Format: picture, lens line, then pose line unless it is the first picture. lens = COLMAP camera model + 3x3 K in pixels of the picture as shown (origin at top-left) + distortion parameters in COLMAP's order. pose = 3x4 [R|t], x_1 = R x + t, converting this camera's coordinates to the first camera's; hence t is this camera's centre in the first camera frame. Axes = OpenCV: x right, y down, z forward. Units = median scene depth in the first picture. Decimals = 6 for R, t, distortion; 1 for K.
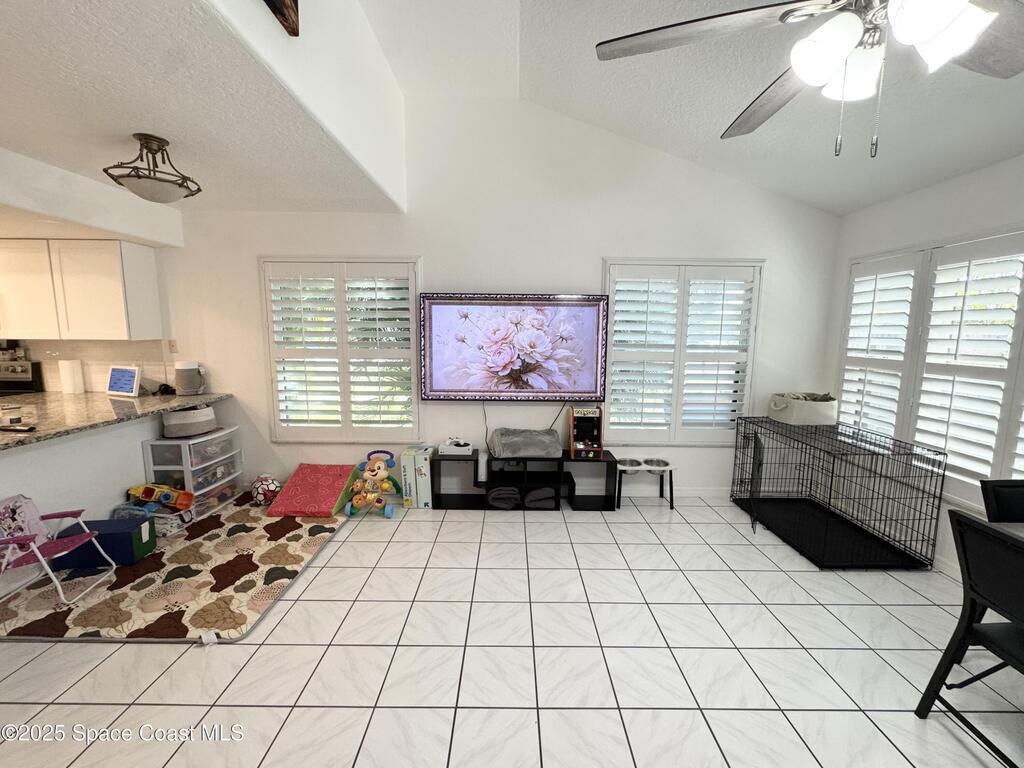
lens RADIAL K [[410.3, 0, 510.7], [0, 410.3, 385.4], [0, 0, 1]] dist [-0.005382, 0.000199]
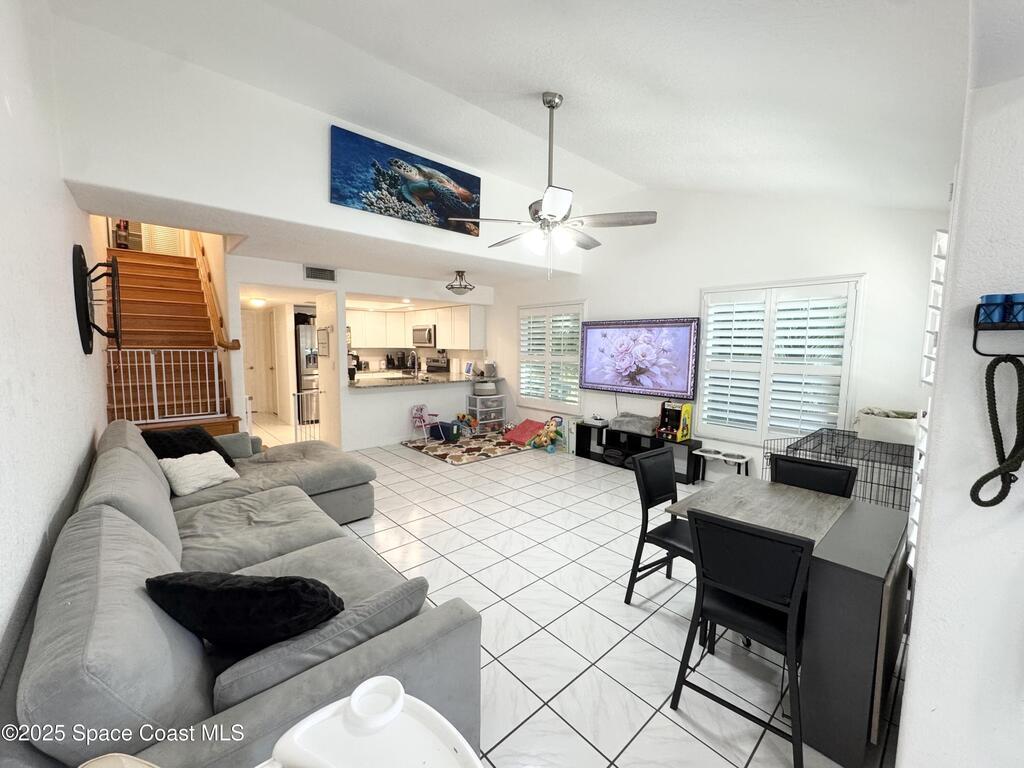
lens RADIAL K [[410.3, 0, 510.5], [0, 410.3, 383.0], [0, 0, 1]] dist [-0.005382, 0.000199]
pose [[0.667259, 0.066258, -0.741873, 0.805966], [-0.103994, 0.994567, -0.004708, 0.052963], [0.737530, 0.080292, 0.670524, -0.285800]]
